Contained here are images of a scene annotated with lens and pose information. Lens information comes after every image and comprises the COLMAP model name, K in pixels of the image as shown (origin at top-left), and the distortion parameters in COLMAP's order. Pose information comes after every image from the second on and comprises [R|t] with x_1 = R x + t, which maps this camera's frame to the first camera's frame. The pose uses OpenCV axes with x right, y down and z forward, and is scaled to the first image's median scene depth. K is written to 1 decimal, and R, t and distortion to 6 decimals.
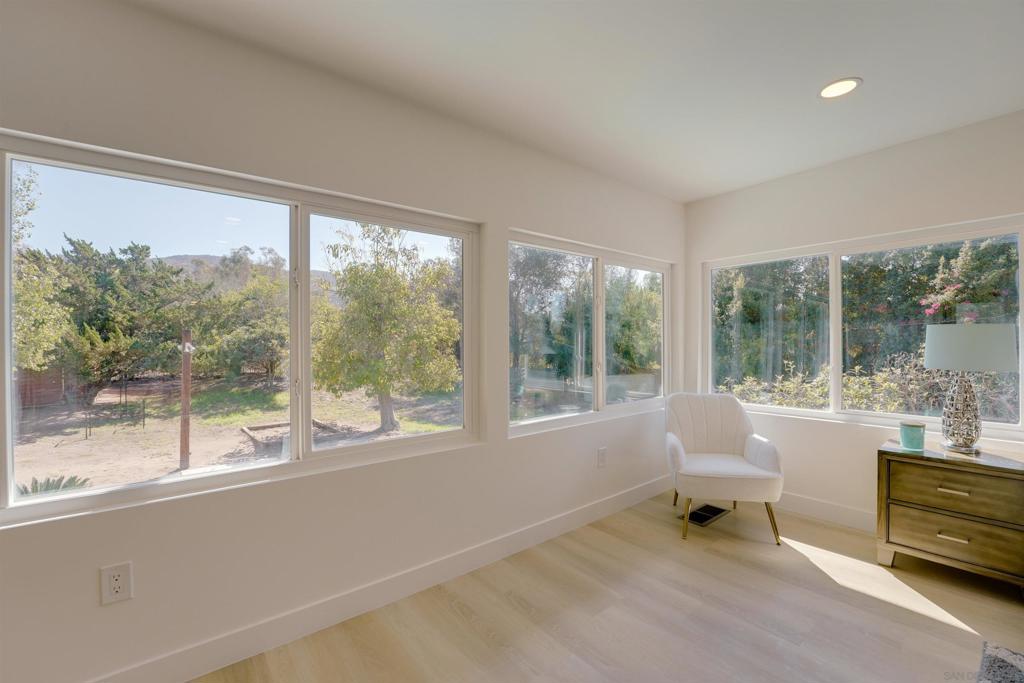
lens RADIAL K [[418.4, 0, 512.9], [0, 418.4, 343.8], [0, 0, 1]] dist [-0.022335, 0.000495]
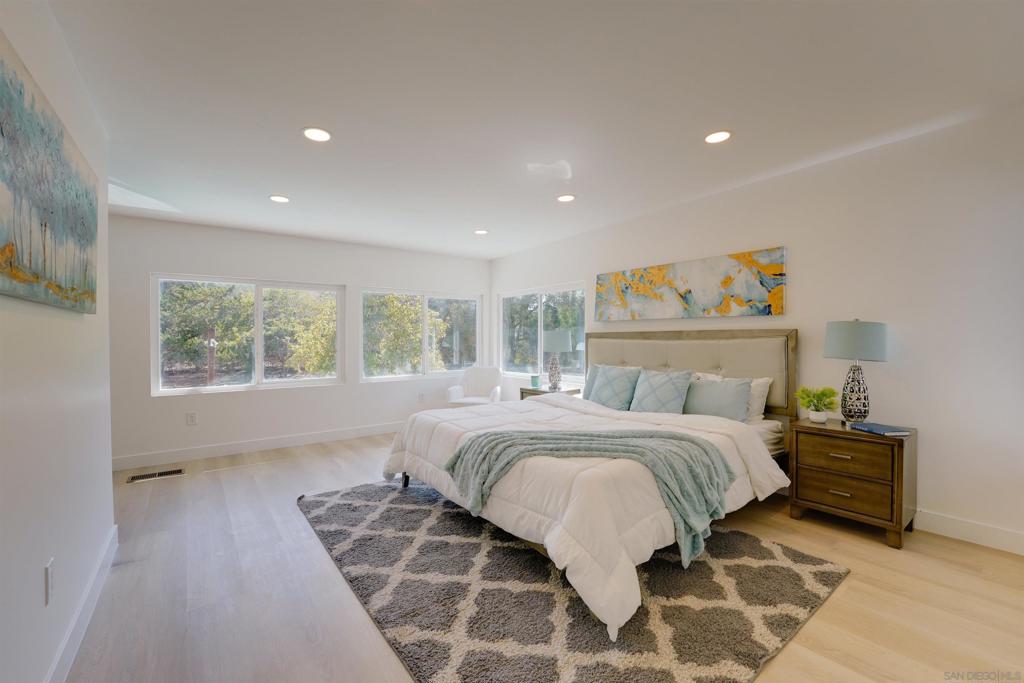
lens RADIAL K [[418.4, 0, 512.9], [0, 418.4, 343.8], [0, 0, 1]] dist [-0.022335, 0.000495]
pose [[0.999314, 0.003176, -0.036910, 0.082329], [-0.002933, 0.999974, 0.006645, 0.000688], [0.036930, -0.006532, 0.999296, -0.106983]]
